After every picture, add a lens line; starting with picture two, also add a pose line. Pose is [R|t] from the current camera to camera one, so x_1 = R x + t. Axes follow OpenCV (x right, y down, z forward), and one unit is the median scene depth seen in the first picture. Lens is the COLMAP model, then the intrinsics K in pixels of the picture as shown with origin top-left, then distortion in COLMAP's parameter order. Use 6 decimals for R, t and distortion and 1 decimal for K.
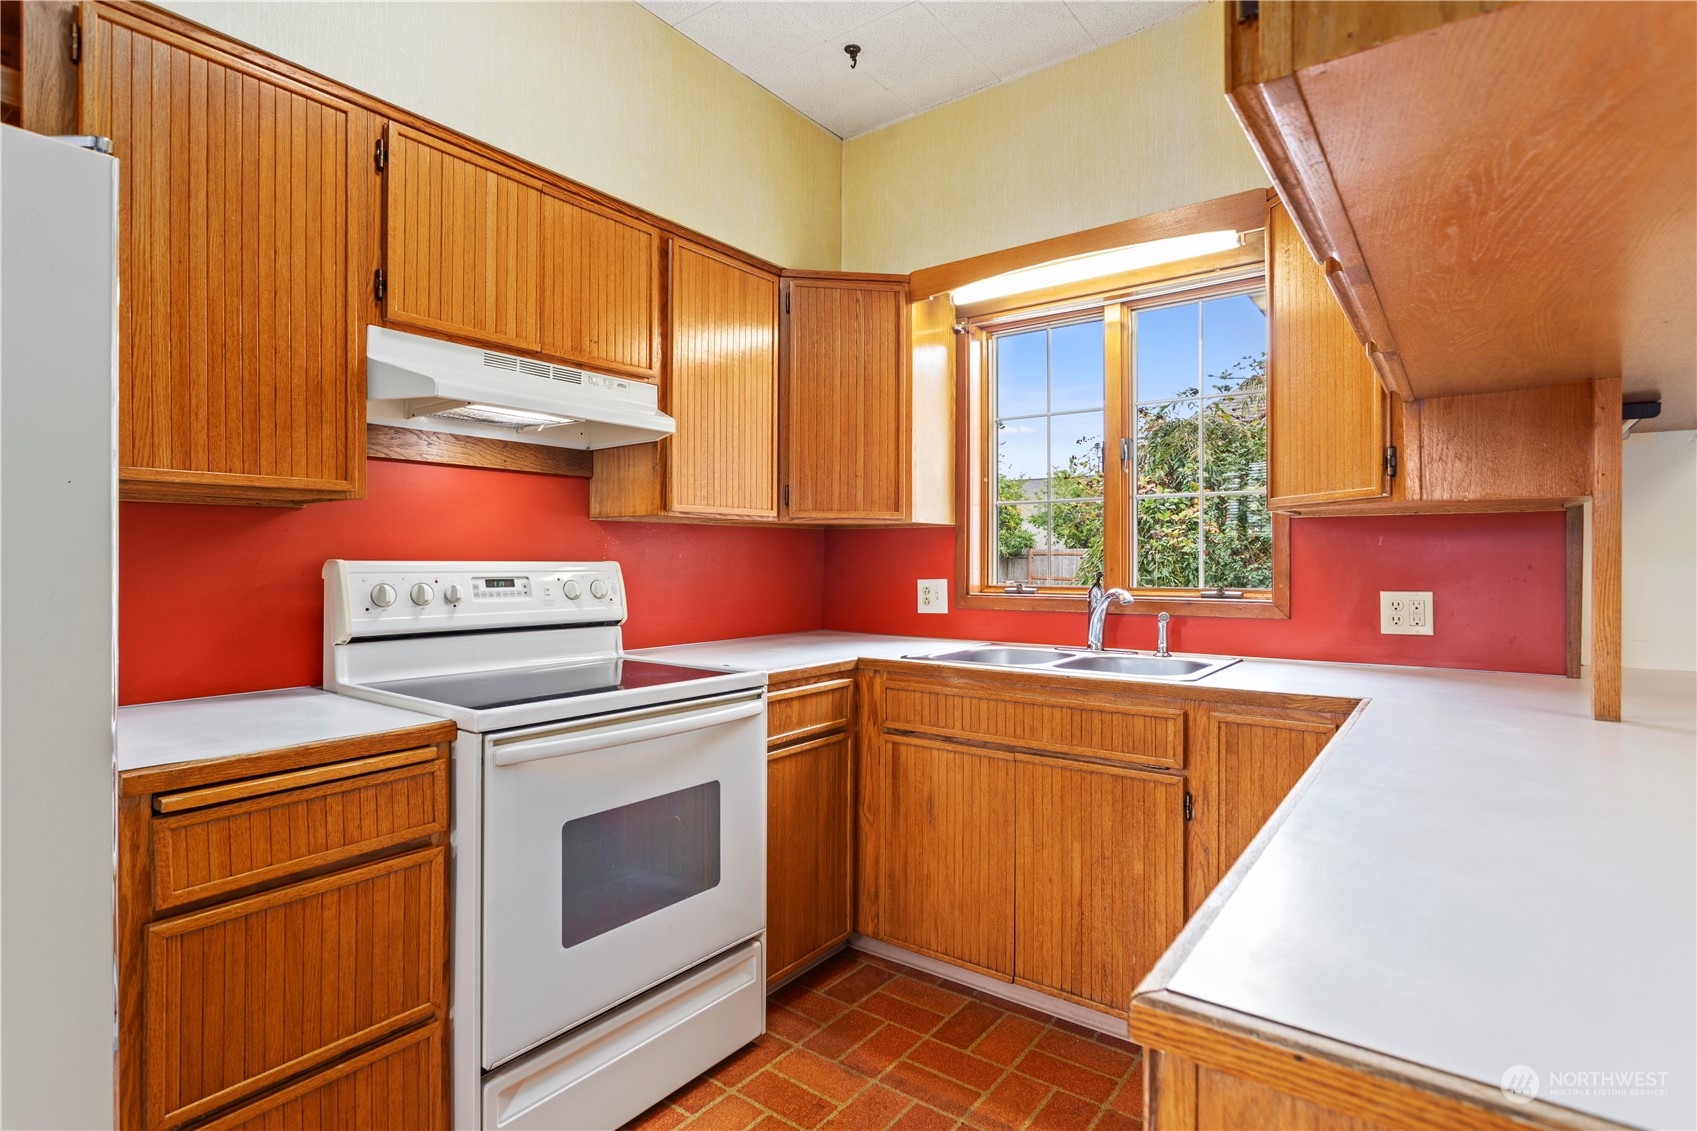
lens RADIAL K [[839.7, 0, 849.7], [0, 839.7, 558.2], [0, 0, 1]] dist [-0.007310, 0.001716]
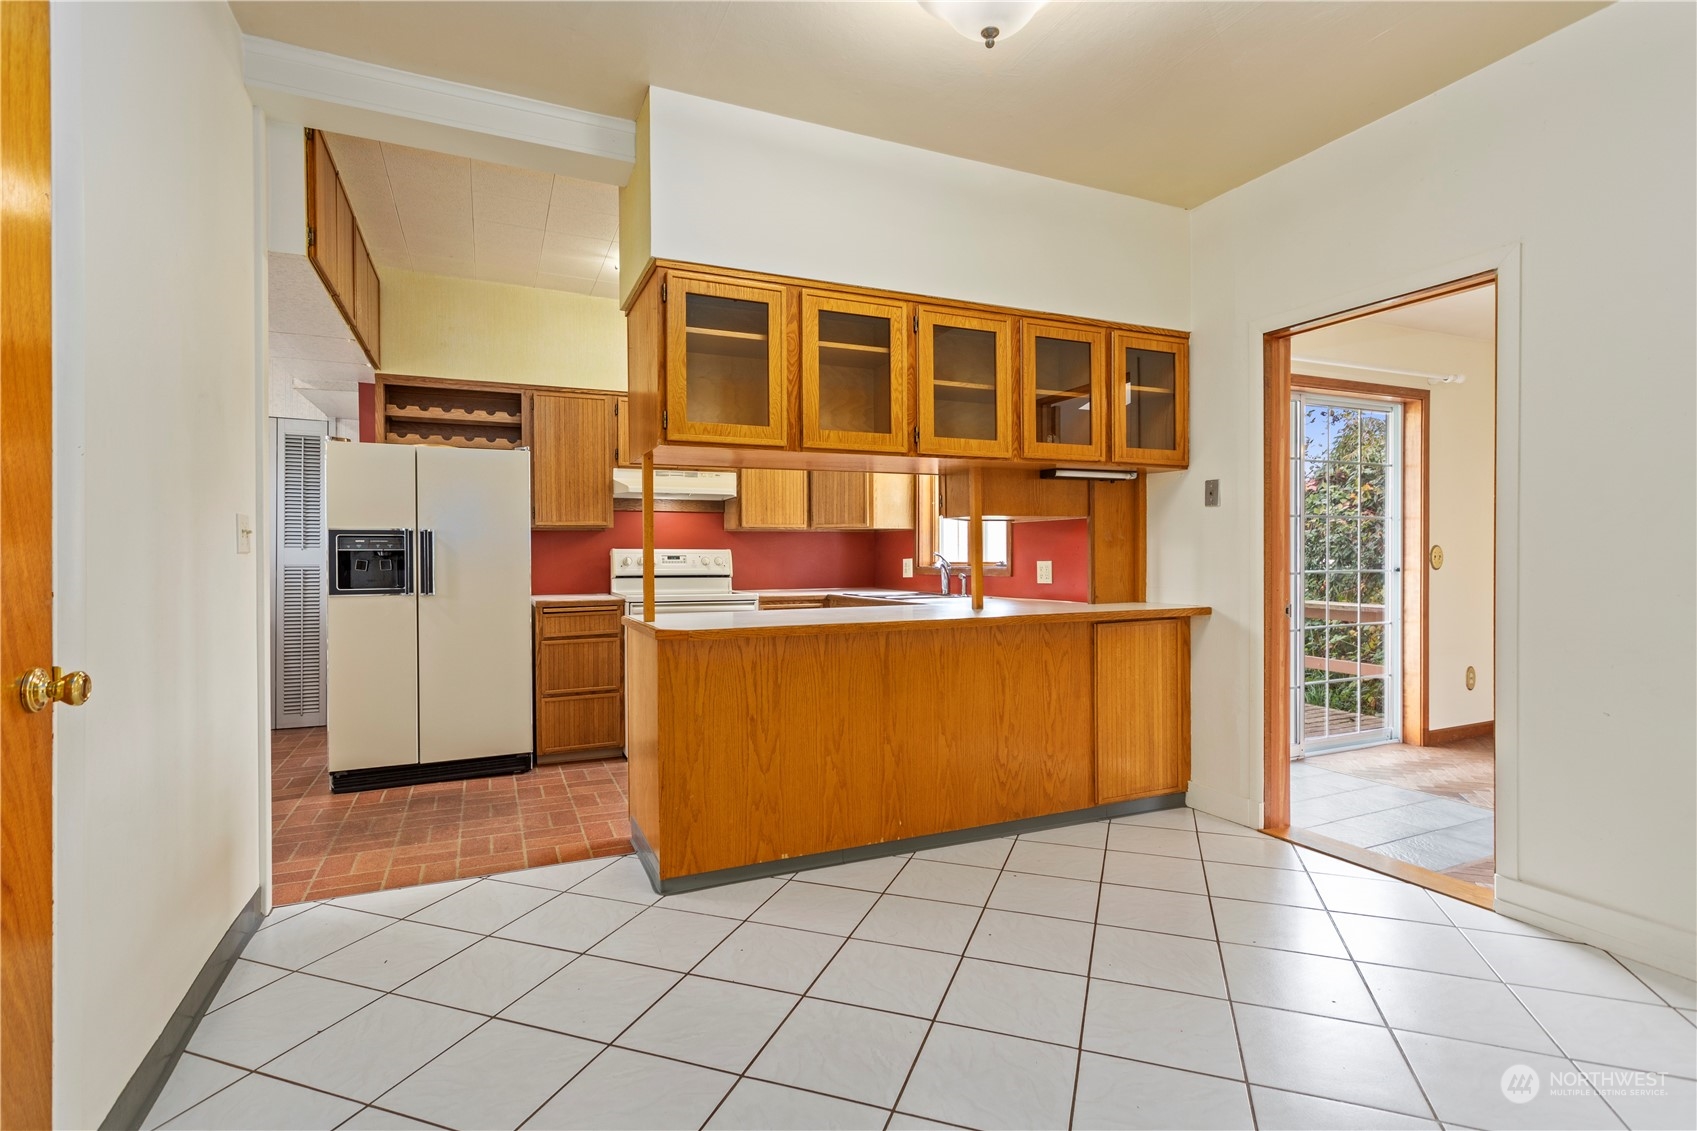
lens RADIAL K [[810.5, 0, 848.5], [0, 810.5, 565.5], [0, 0, 1]] dist [0.003521, 0.000972]
pose [[0.875001, -0.000107, -0.484121, 1.244526], [0.005922, 0.999928, 0.010482, 0.030618], [0.484085, -0.012039, 0.874938, -0.894429]]
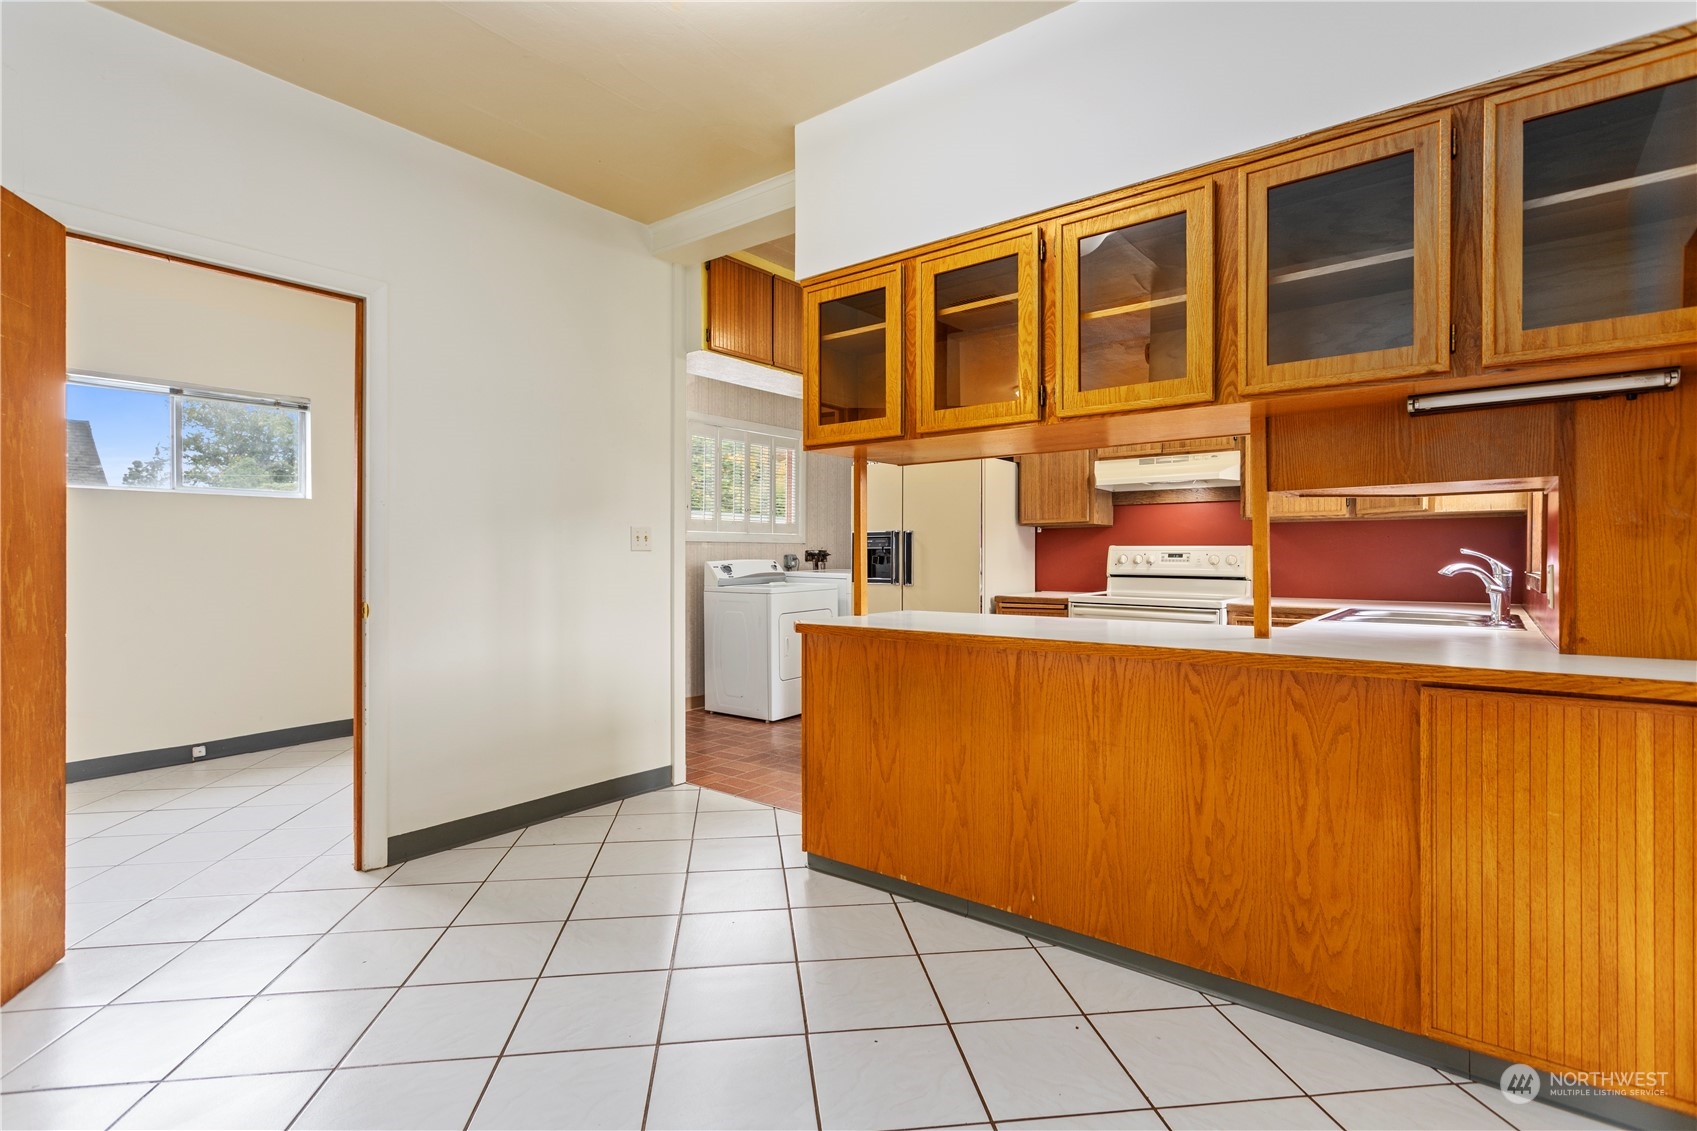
lens RADIAL K [[806.1, 0, 850.2], [0, 806.1, 563.8], [0, 0, 1]] dist [-0.000045, 0.000557]
pose [[-0.023760, 0.008745, -0.999679, 1.750092], [0.000016, 0.999962, 0.008747, 0.032750], [0.999718, 0.000192, -0.023759, 0.198637]]
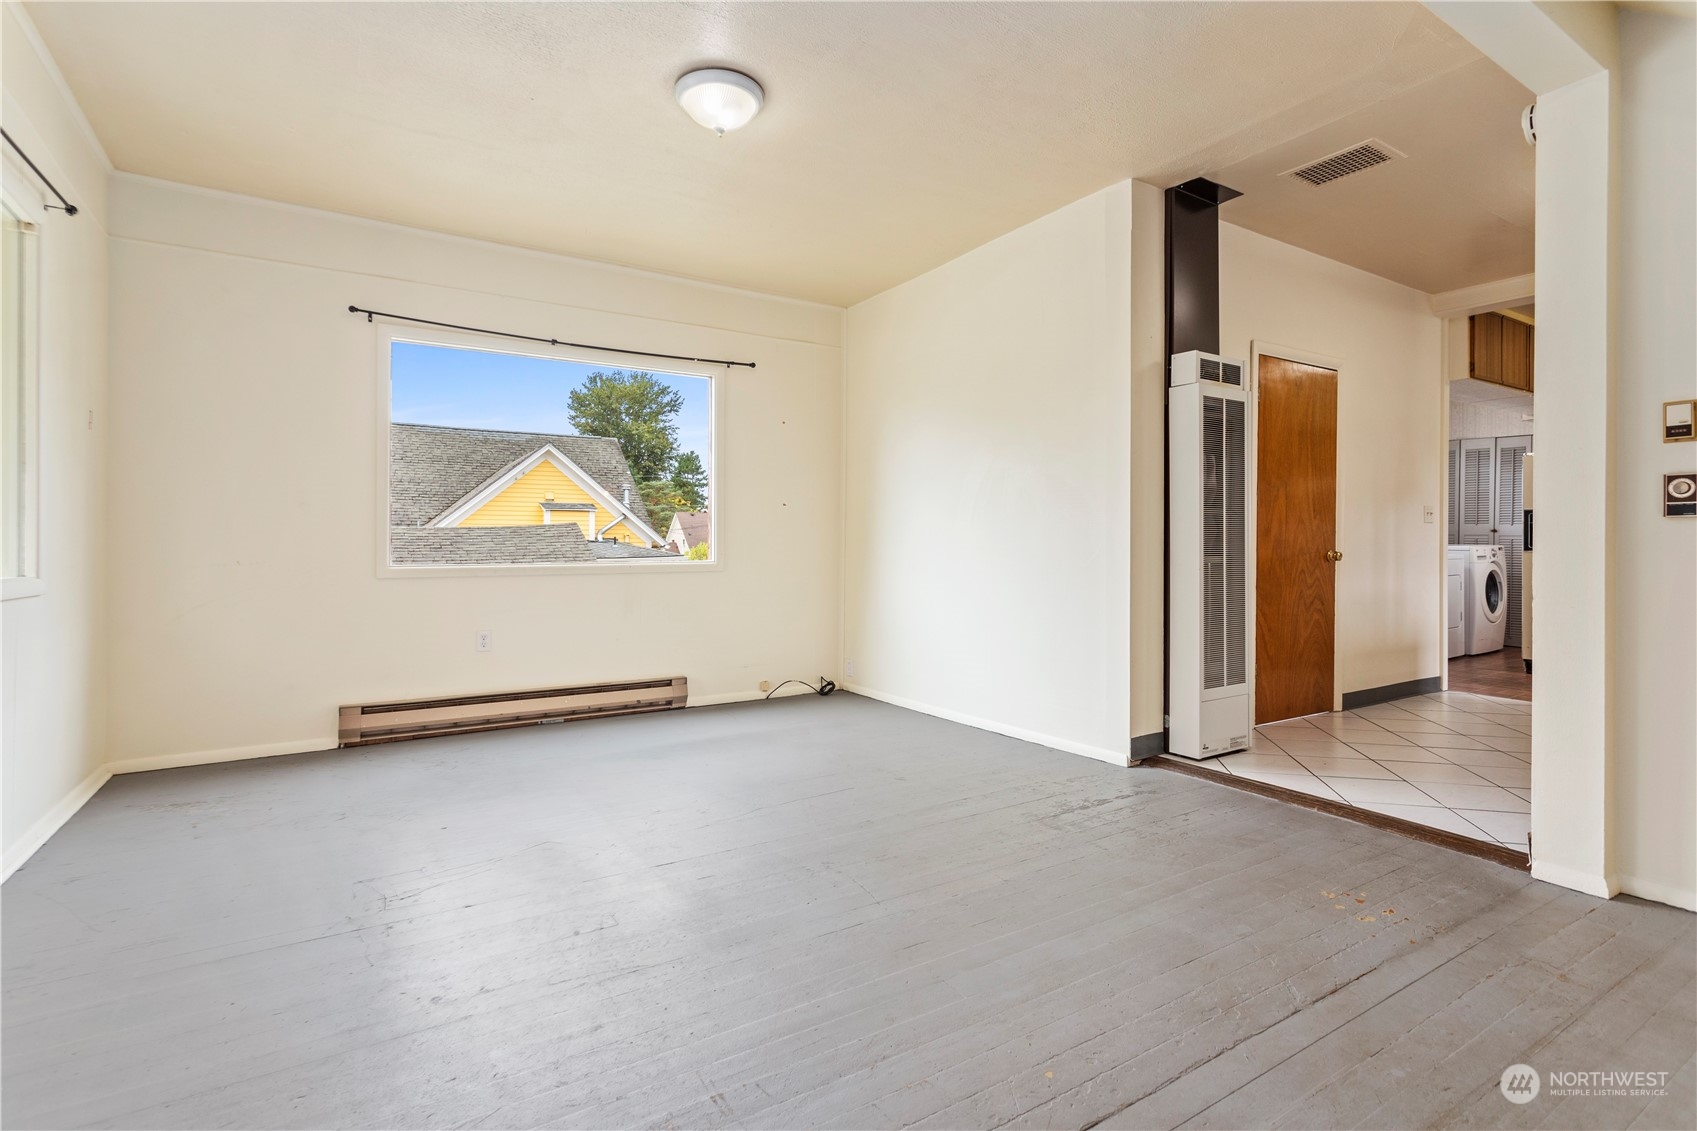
lens RADIAL K [[804.0, 0, 847.3], [0, 804.0, 549.4], [0, 0, 1]] dist [0.001568, -0.000088]
pose [[-0.367022, 0.003384, -0.930206, 3.039686], [-0.000408, 0.999993, 0.003799, 0.095247], [0.930212, 0.001774, -0.367018, -1.097687]]
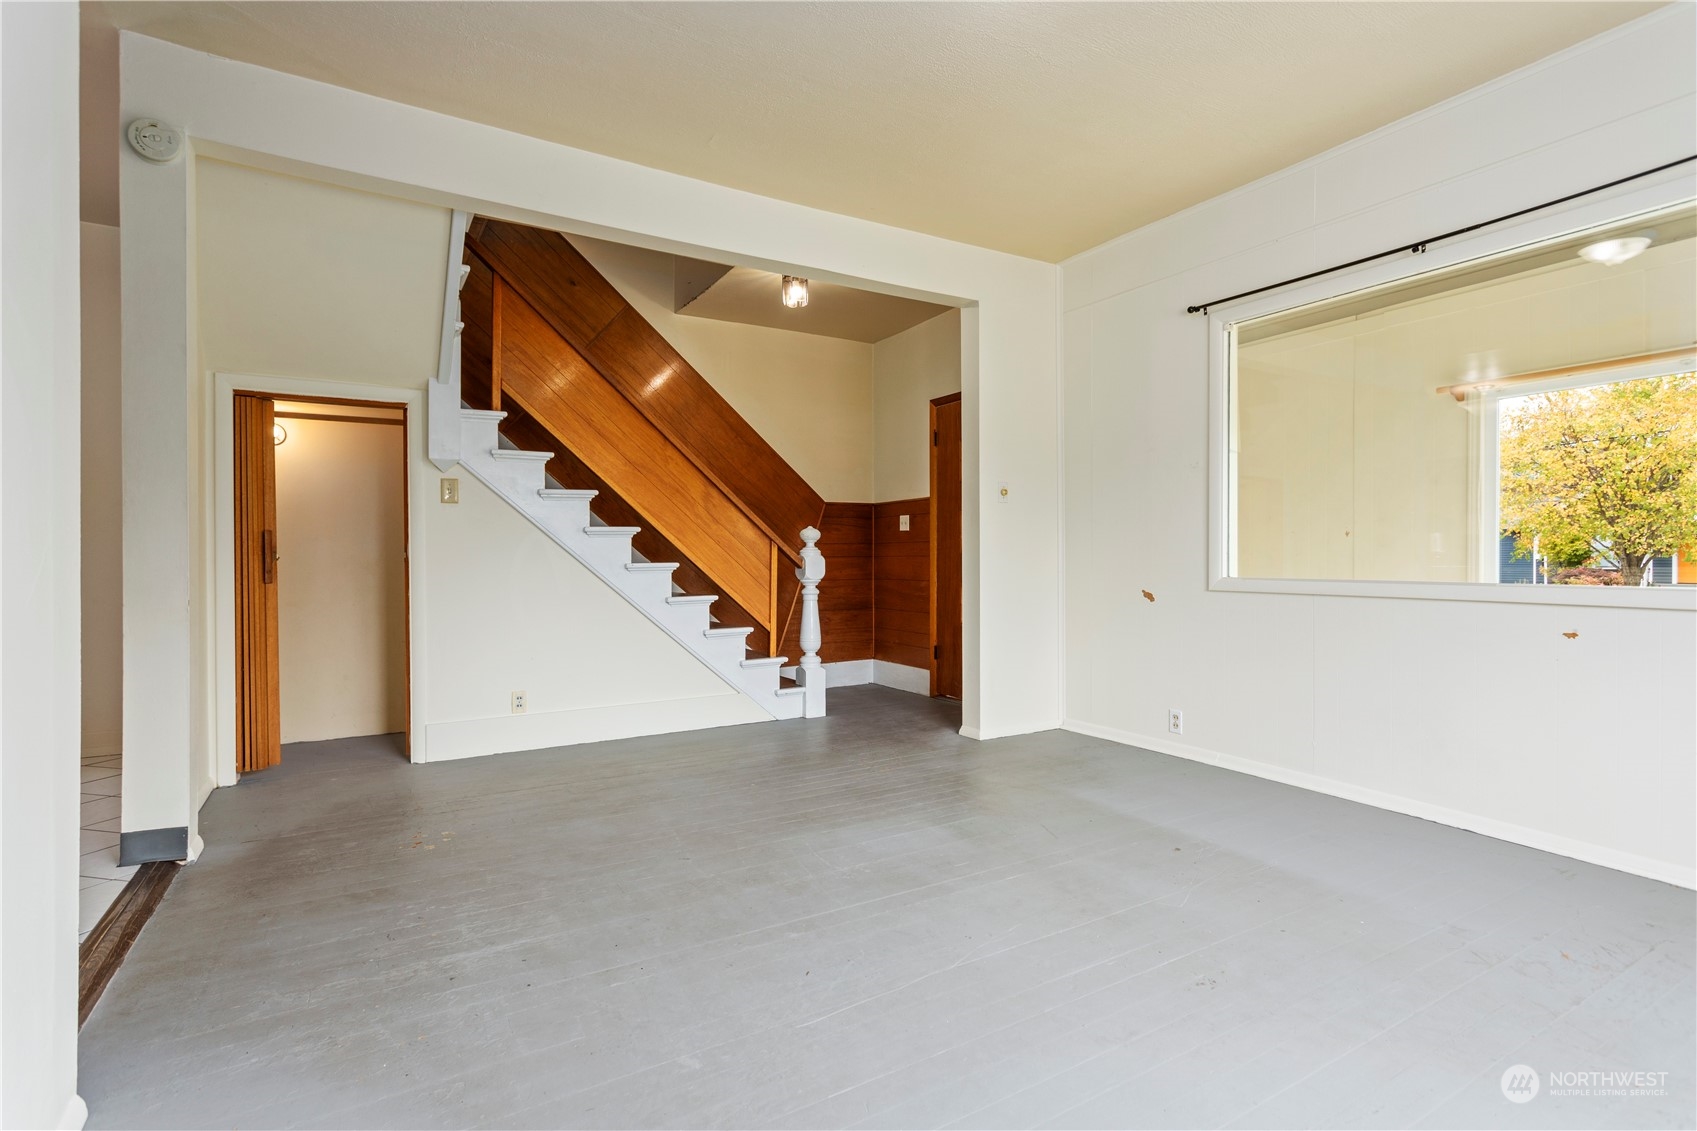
lens RADIAL K [[797.2, 0, 844.9], [0, 797.2, 564.9], [0, 0, 1]] dist [-0.003152, -0.000040]
pose [[0.387884, -0.006453, 0.921685, 0.810537], [0.003637, 0.999978, 0.005471, 0.108379], [-0.921701, 0.001230, 0.387900, -2.027122]]
